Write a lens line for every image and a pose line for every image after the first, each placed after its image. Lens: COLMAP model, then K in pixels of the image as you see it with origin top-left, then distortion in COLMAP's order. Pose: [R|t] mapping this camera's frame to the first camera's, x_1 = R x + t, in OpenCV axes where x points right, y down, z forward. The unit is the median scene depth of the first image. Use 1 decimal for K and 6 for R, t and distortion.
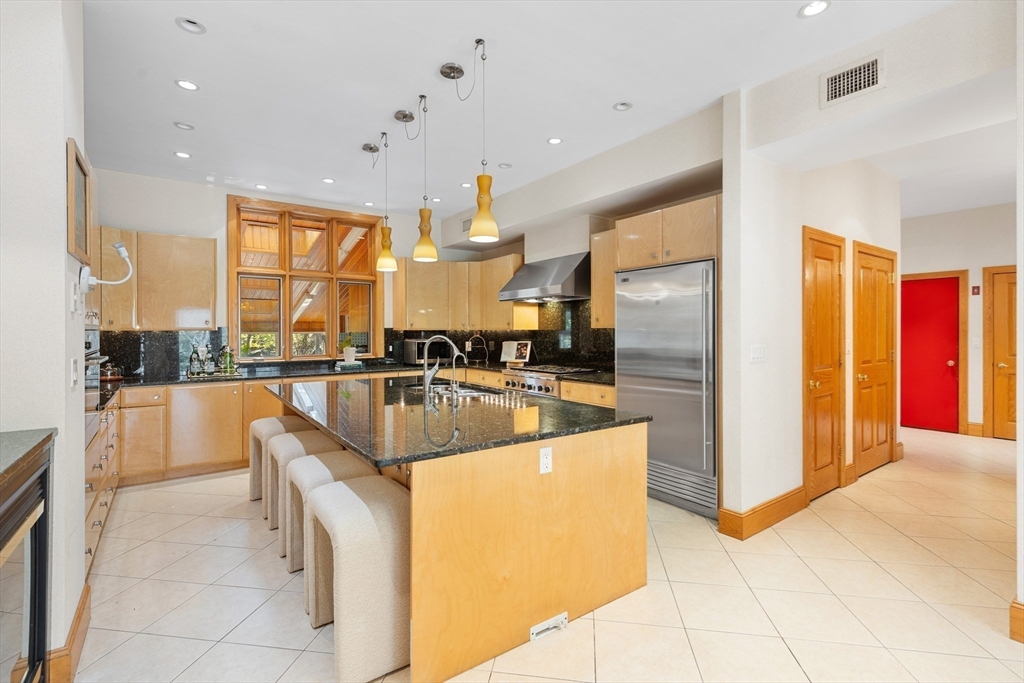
lens RADIAL K [[468.4, 0, 505.8], [0, 468.4, 331.4], [0, 0, 1]] dist [0.002363, -0.000460]
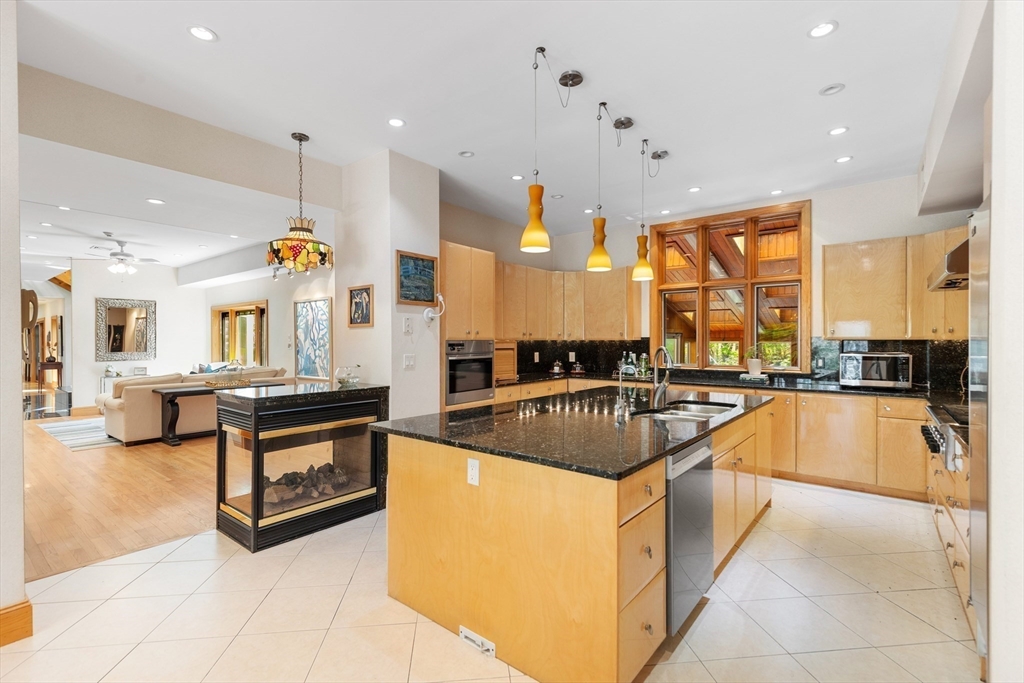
lens RADIAL K [[468.4, 0, 509.1], [0, 468.4, 340.6], [0, 0, 1]] dist [0.002363, -0.000460]
pose [[0.264357, -0.000299, -0.964425, 0.404109], [0.001603, 0.999999, 0.000129, -0.001954], [0.964424, -0.001580, 0.264357, 0.305334]]
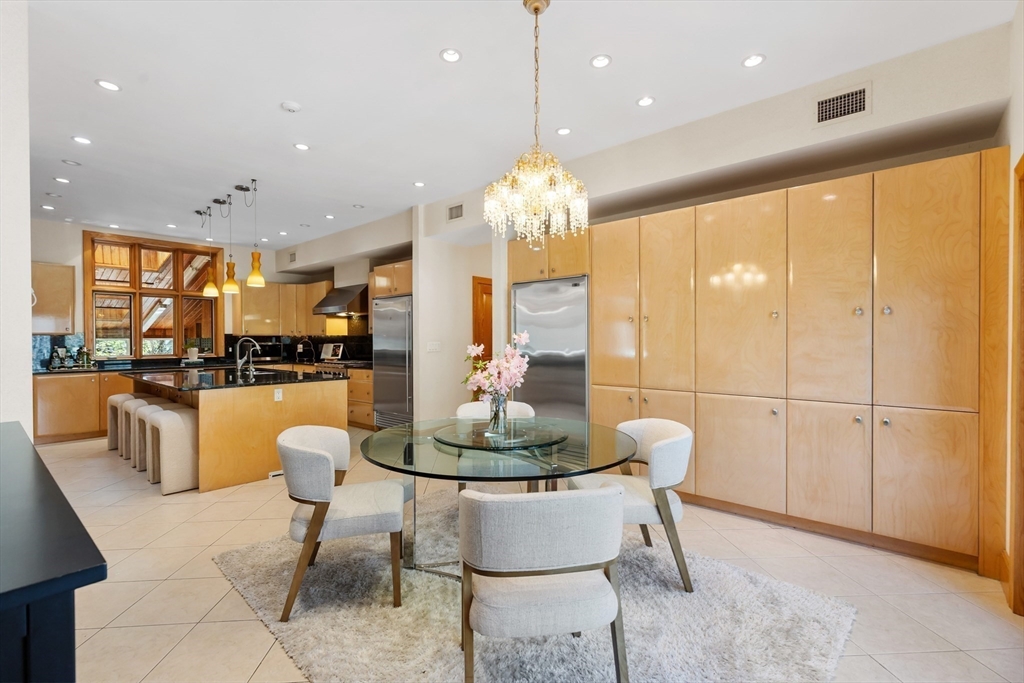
lens RADIAL K [[468.4, 0, 517.8], [0, 468.4, 342.2], [0, 0, 1]] dist [0.002363, -0.000460]
pose [[0.971515, -0.002987, 0.236959, 0.240030], [0.001670, 0.999982, 0.005760, 0.010634], [-0.236972, -0.005201, 0.971503, -0.494175]]
